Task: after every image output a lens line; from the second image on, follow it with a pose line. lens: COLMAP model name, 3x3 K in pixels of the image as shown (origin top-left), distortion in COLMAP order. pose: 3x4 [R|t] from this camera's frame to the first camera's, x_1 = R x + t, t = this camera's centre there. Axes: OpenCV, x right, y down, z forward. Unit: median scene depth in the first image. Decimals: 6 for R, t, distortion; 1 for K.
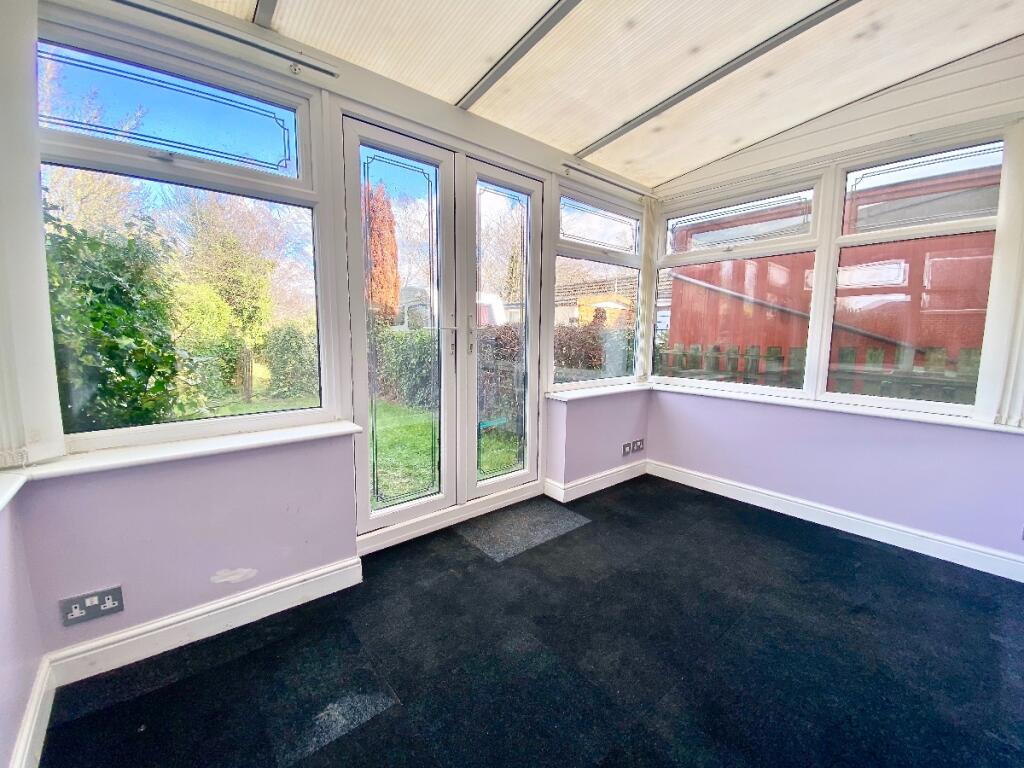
lens RADIAL K [[404.1, 0, 512.0], [0, 404.1, 384.0], [0, 0, 1]] dist [-0.009194, -0.005687]
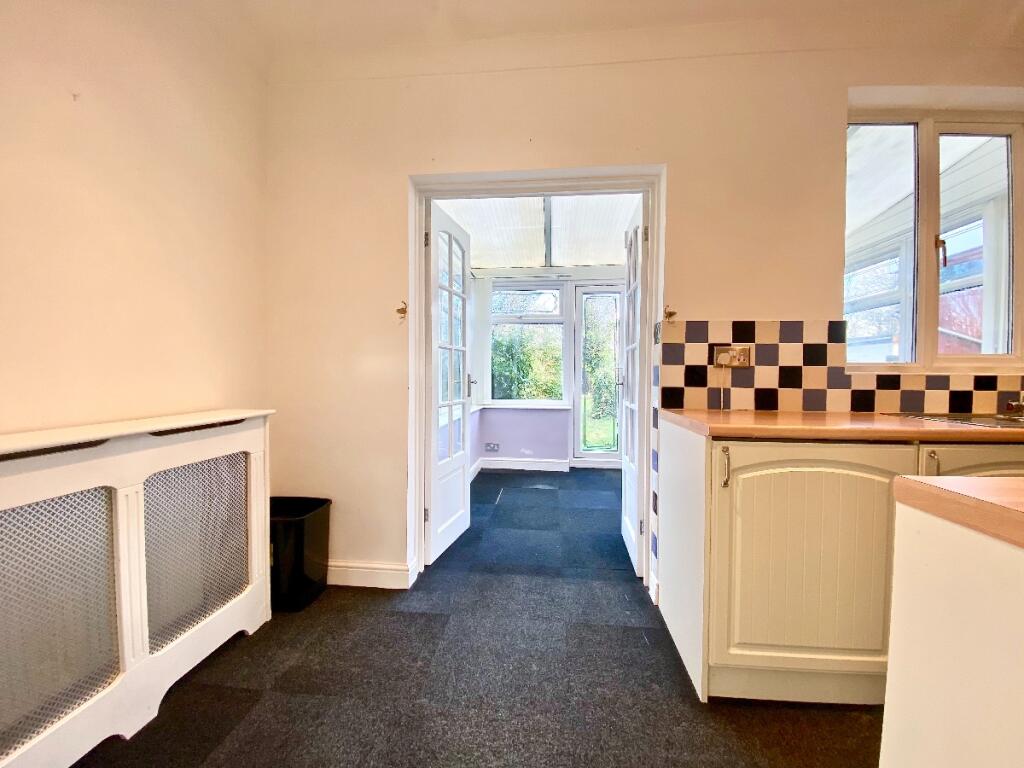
lens RADIAL K [[404.1, 0, 512.0], [0, 404.1, 384.0], [0, 0, 1]] dist [-0.009194, -0.005687]
pose [[0.691348, 0.013187, -0.722402, 0.925146], [-0.088987, 0.993775, -0.067020, 0.128523], [0.717022, 0.110618, 0.688218, -0.792403]]
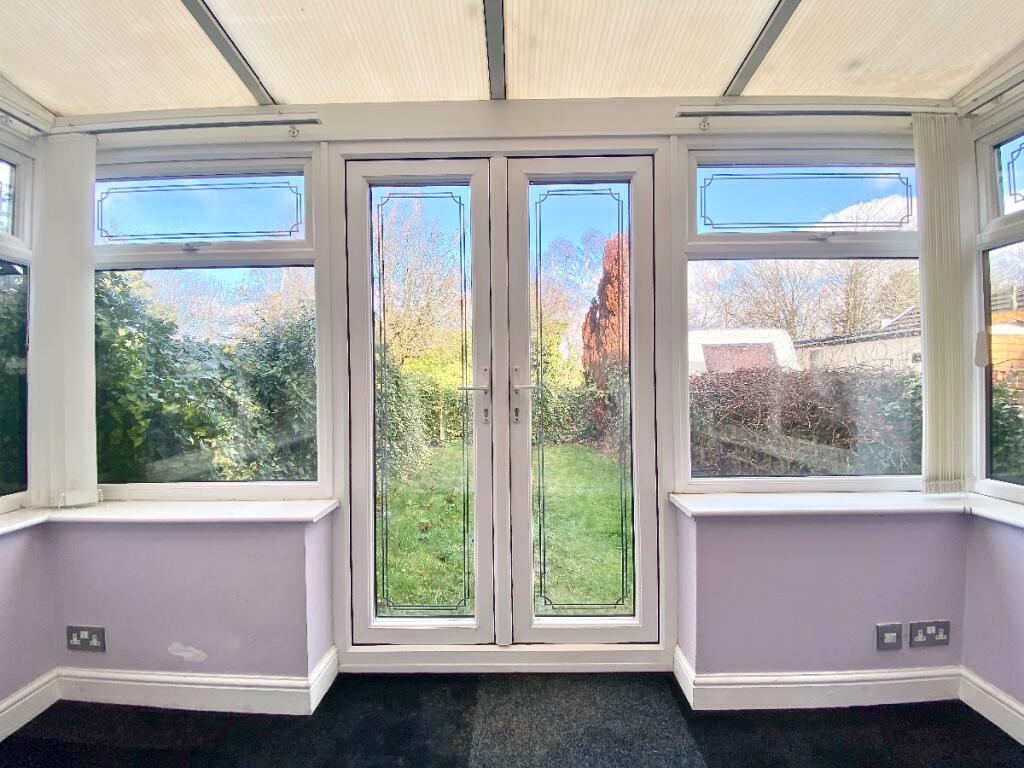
lens RADIAL K [[453.8, 0, 512.0], [0, 453.8, 384.0], [0, 0, 1]] dist [0.031635, -0.031712]
pose [[0.760779, -0.018154, -0.648757, 0.416533], [-0.062522, 0.992909, -0.101103, -0.066347], [0.645992, 0.117479, 0.754250, 0.407286]]
